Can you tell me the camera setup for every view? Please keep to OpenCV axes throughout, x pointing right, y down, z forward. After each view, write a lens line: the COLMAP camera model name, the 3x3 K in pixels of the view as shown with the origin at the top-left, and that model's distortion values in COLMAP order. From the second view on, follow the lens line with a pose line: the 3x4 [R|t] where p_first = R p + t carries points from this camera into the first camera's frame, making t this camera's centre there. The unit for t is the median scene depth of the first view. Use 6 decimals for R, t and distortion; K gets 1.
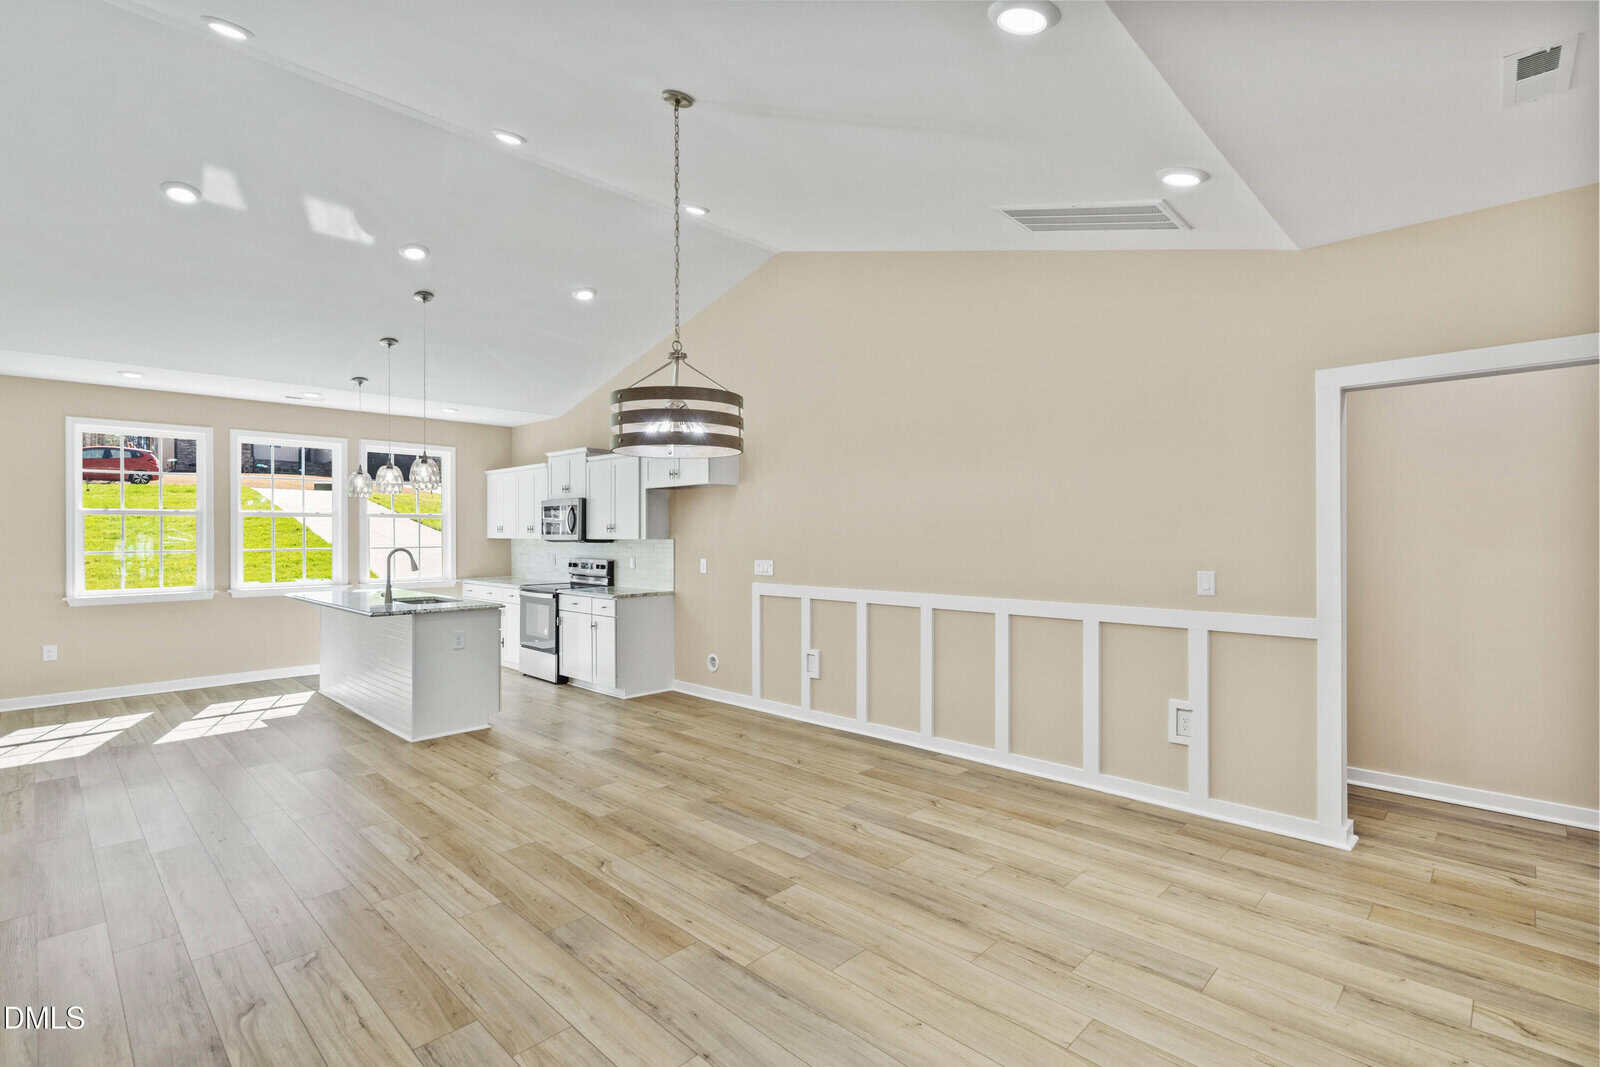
lens RADIAL K [[746.8, 0, 798.1], [0, 746.8, 532.5], [0, 0, 1]] dist [0.003143, 0.000441]
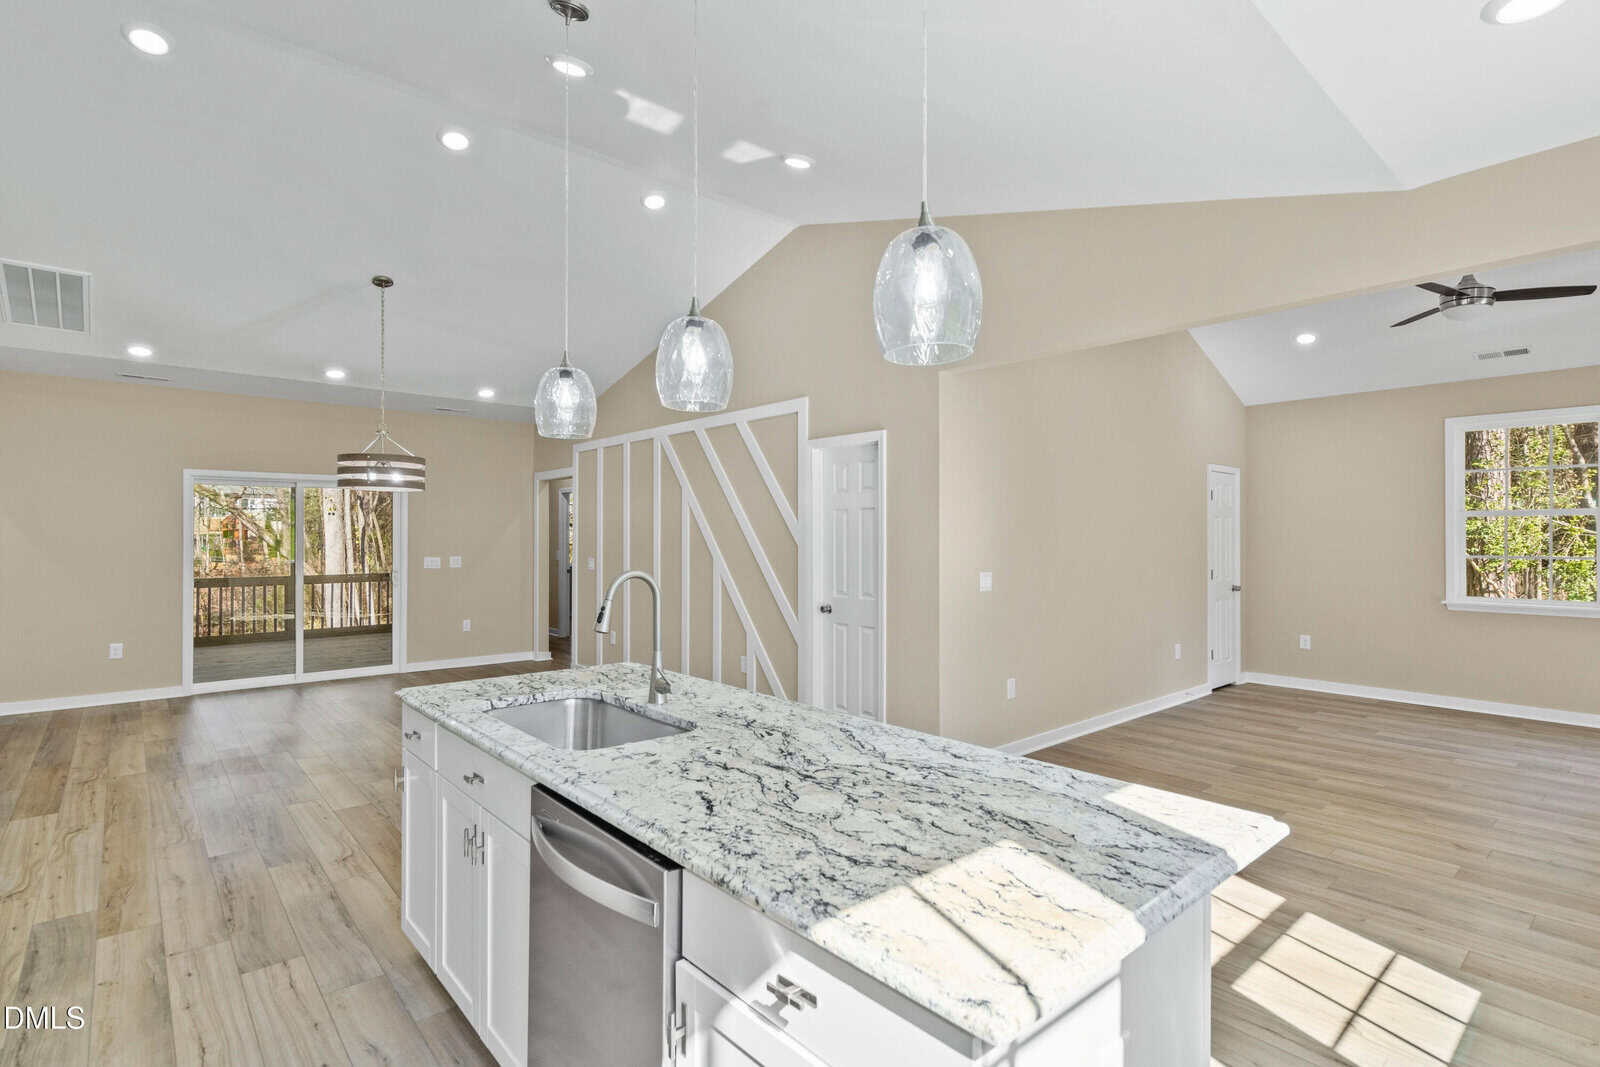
lens RADIAL K [[774.7, 0, 795.3], [0, 774.7, 528.7], [0, 0, 1]] dist [0.002377, -0.000052]
pose [[-0.996343, 0.003116, 0.085385, -0.852194], [0.001977, 0.999908, -0.013421, 0.006365], [-0.085419, -0.013203, -0.996258, 1.830171]]
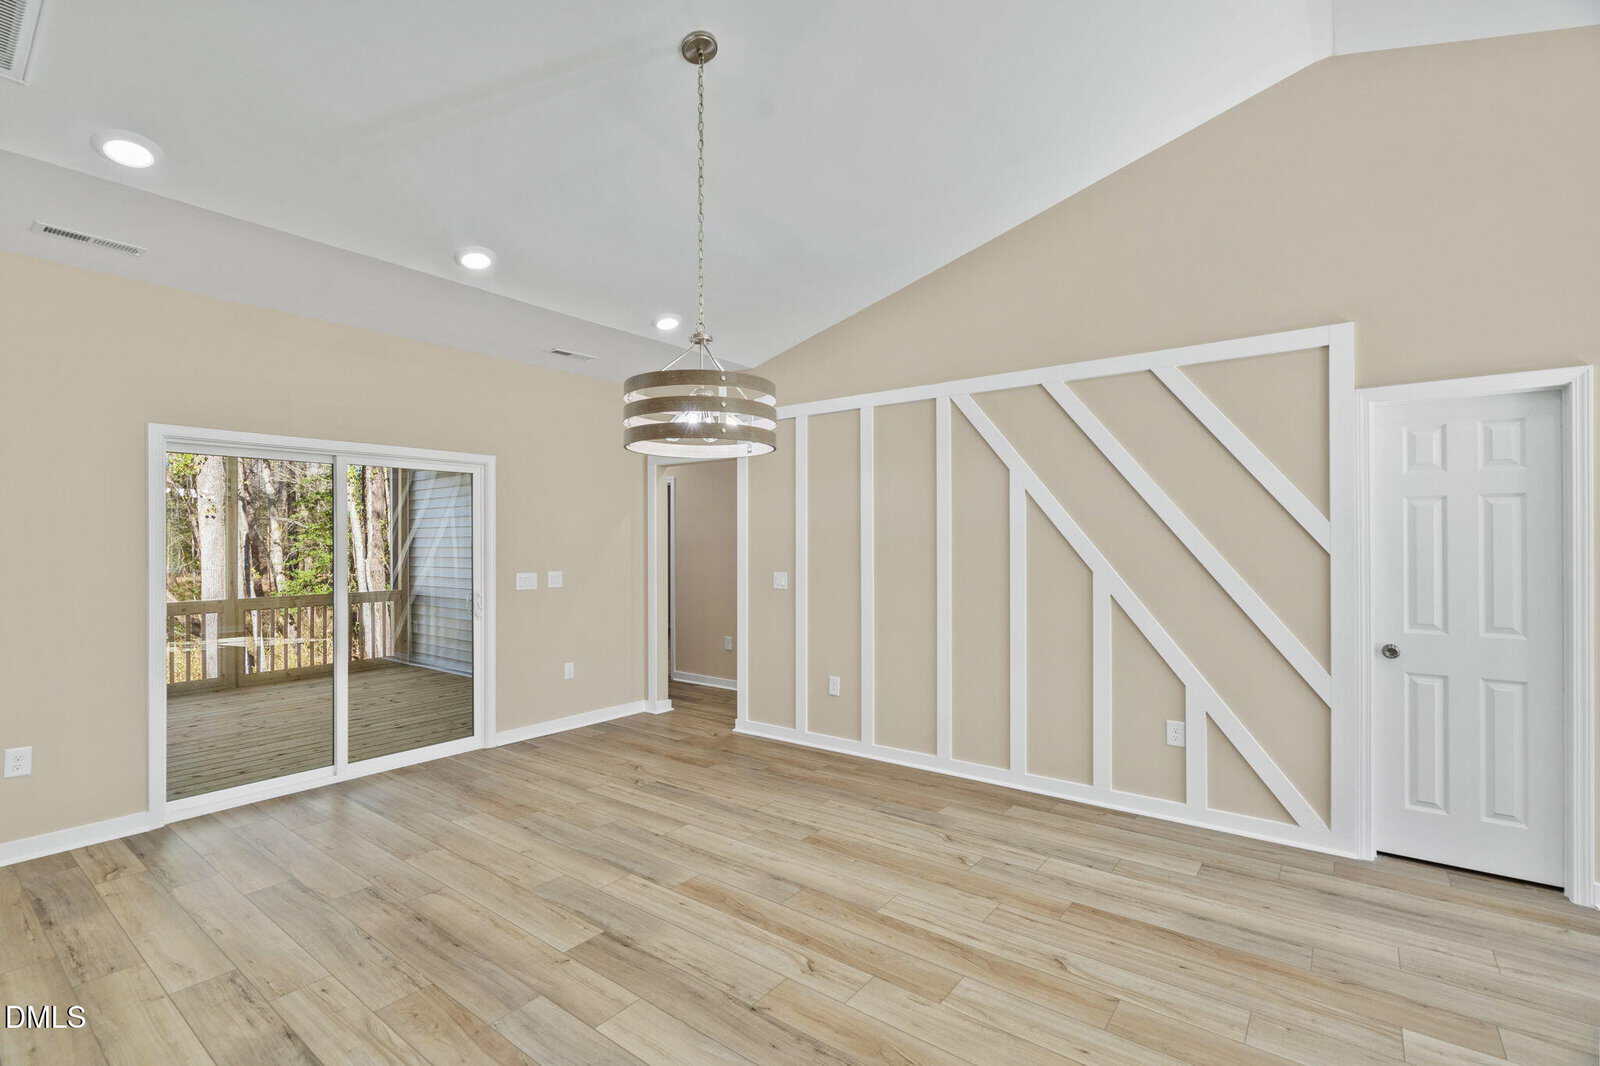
lens RADIAL K [[726.6, 0, 796.6], [0, 726.6, 539.5], [0, 0, 1]] dist [-0.005829, 0.001665]
pose [[-0.993296, 0.005532, -0.115466, -0.118647], [0.006238, 0.999964, -0.005752, 0.002777], [0.115430, -0.006433, -0.993295, 1.270758]]
